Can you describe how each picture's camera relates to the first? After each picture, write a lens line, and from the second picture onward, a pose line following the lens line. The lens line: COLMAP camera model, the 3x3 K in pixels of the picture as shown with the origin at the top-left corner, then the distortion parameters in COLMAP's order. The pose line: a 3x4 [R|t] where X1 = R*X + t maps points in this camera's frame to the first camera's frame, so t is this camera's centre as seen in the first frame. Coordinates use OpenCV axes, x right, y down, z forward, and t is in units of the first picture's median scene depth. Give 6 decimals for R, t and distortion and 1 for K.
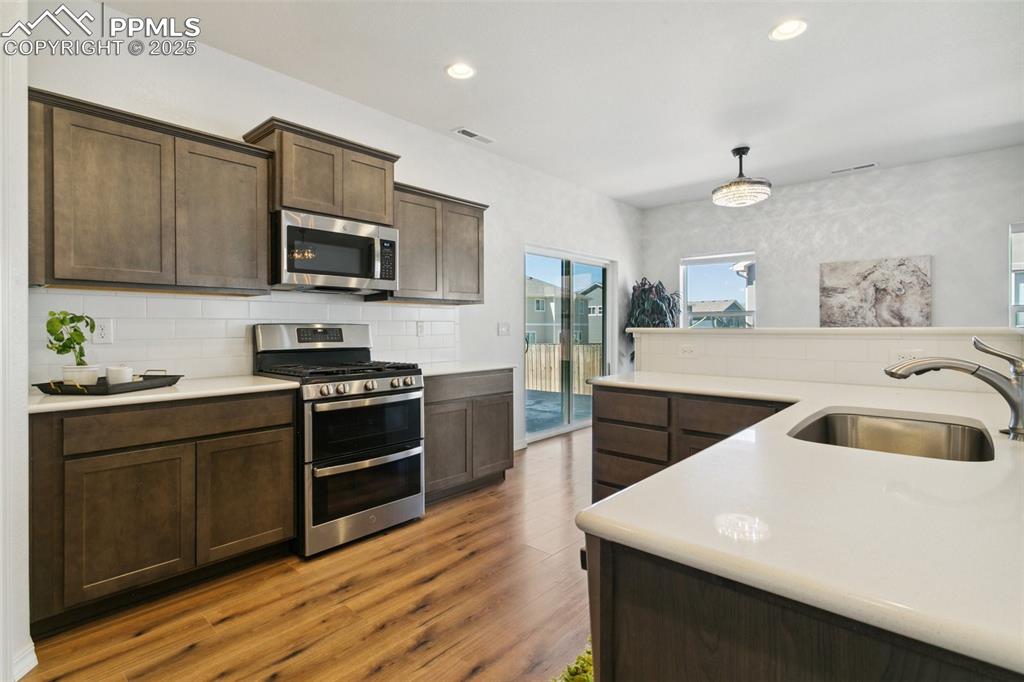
lens RADIAL K [[487.3, 0, 499.3], [0, 487.3, 330.2], [0, 0, 1]] dist [-0.001123, 0.001468]
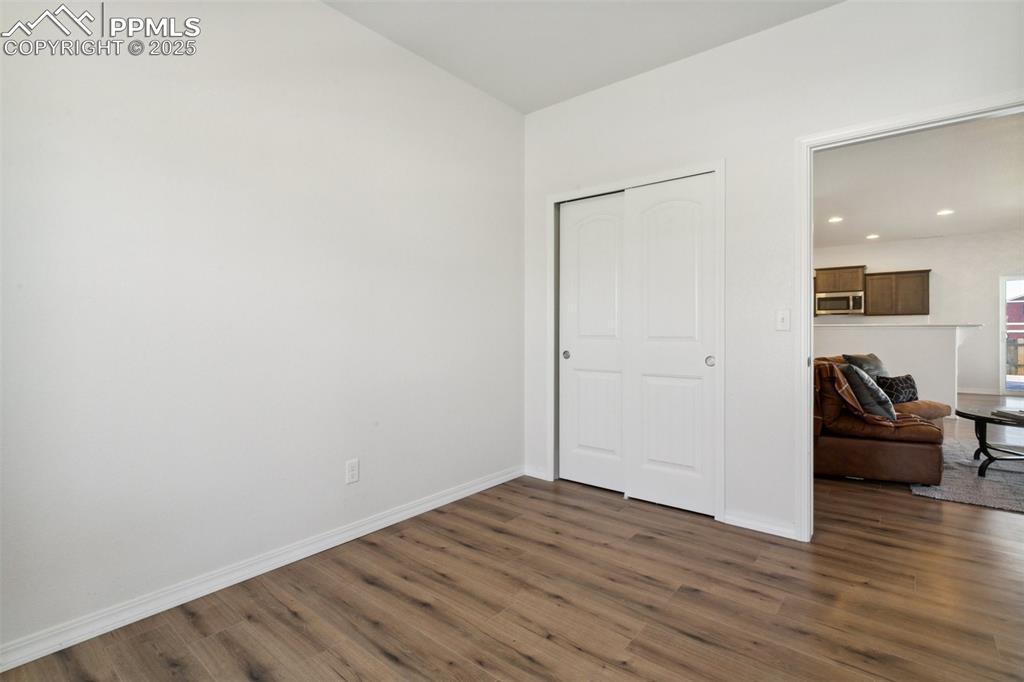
lens RADIAL K [[487.3, 0, 500.5], [0, 487.3, 332.7], [0, 0, 1]] dist [-0.001123, 0.001468]
pose [[0.045642, 0.008198, -0.998924, 1.886659], [-0.003663, 0.999961, 0.008040, 0.014967], [0.998951, 0.003292, 0.045670, -0.927382]]
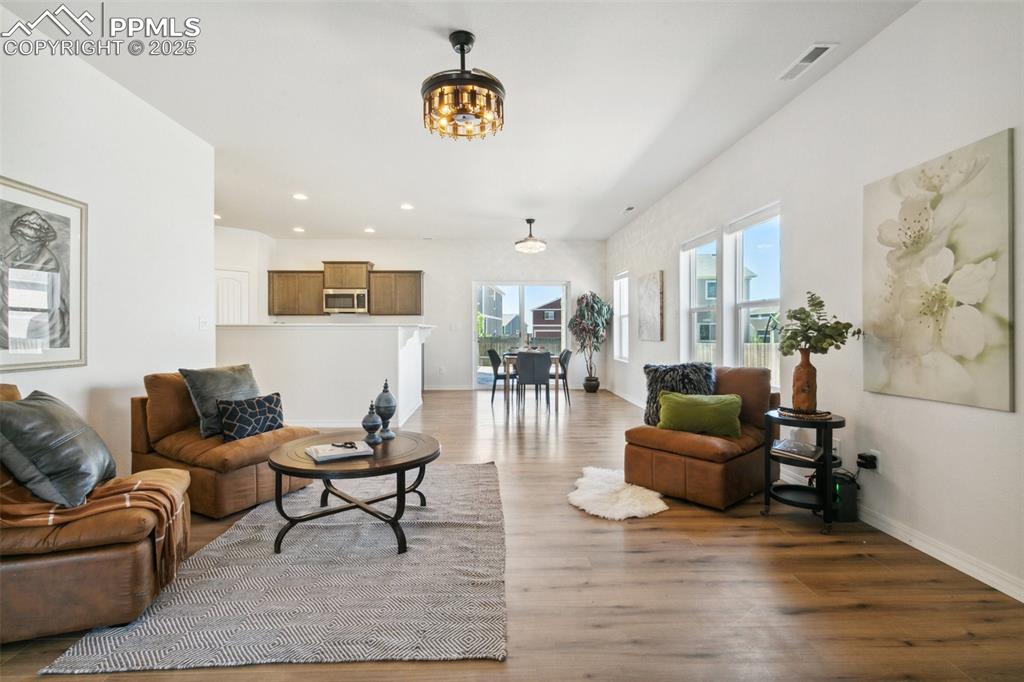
lens RADIAL K [[487.3, 0, 504.3], [0, 487.3, 333.0], [0, 0, 1]] dist [-0.001123, 0.001468]
pose [[0.699434, 0.007409, -0.714659, 1.653546], [-0.005113, 0.999973, 0.005363, 0.012054], [0.714679, -0.000097, 0.699453, -0.244994]]
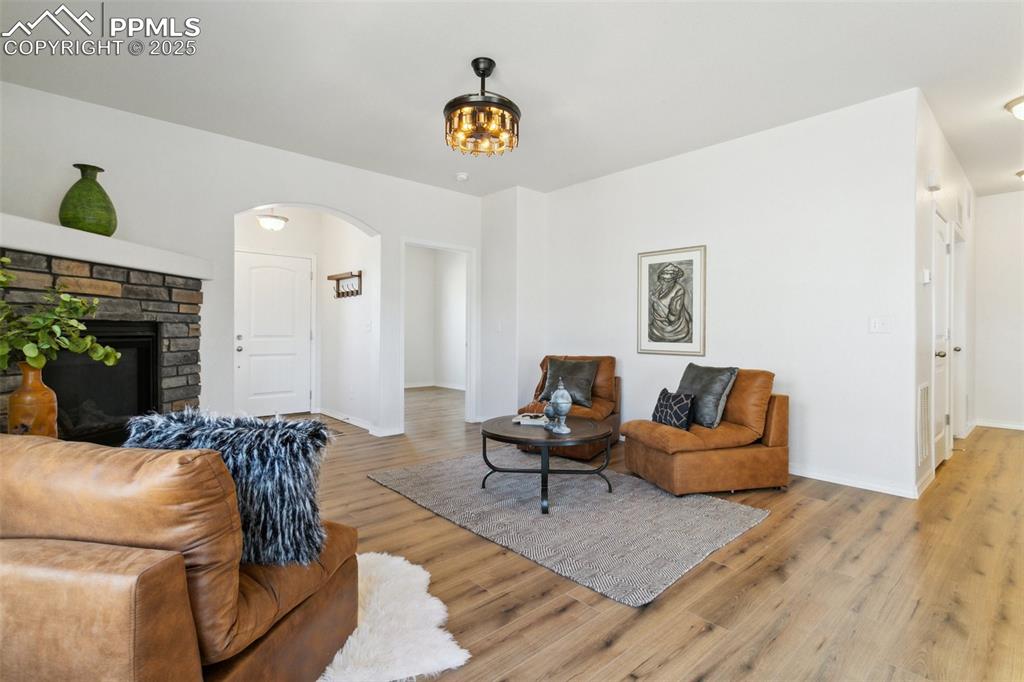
lens RADIAL K [[487.3, 0, 505.5], [0, 487.3, 331.0], [0, 0, 1]] dist [-0.001123, 0.001468]
pose [[-0.995043, -0.002058, 0.099426, 1.051452], [-0.001672, 0.999991, 0.003965, 0.009264], [-0.099434, 0.003779, -0.995037, 0.861073]]
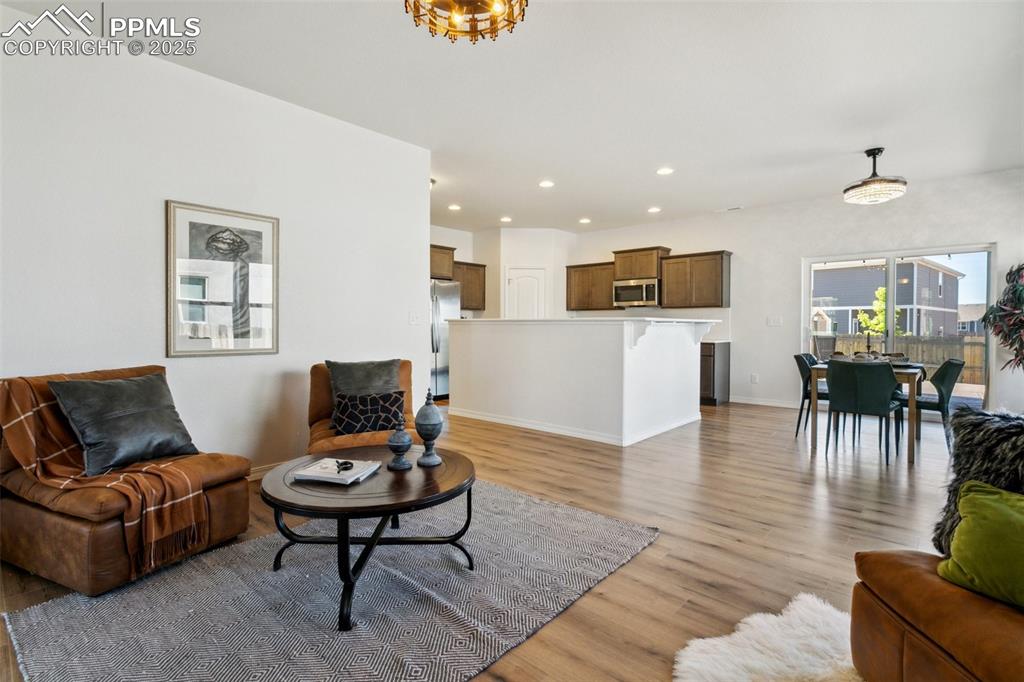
lens RADIAL K [[487.3, 0, 503.8], [0, 487.3, 333.1], [0, 0, 1]] dist [-0.001123, 0.001468]
pose [[-0.000443, 0.019280, -0.999814, 1.574033], [-0.007246, 0.999788, 0.019282, 0.011384], [0.999974, 0.007253, -0.000304, 0.200885]]
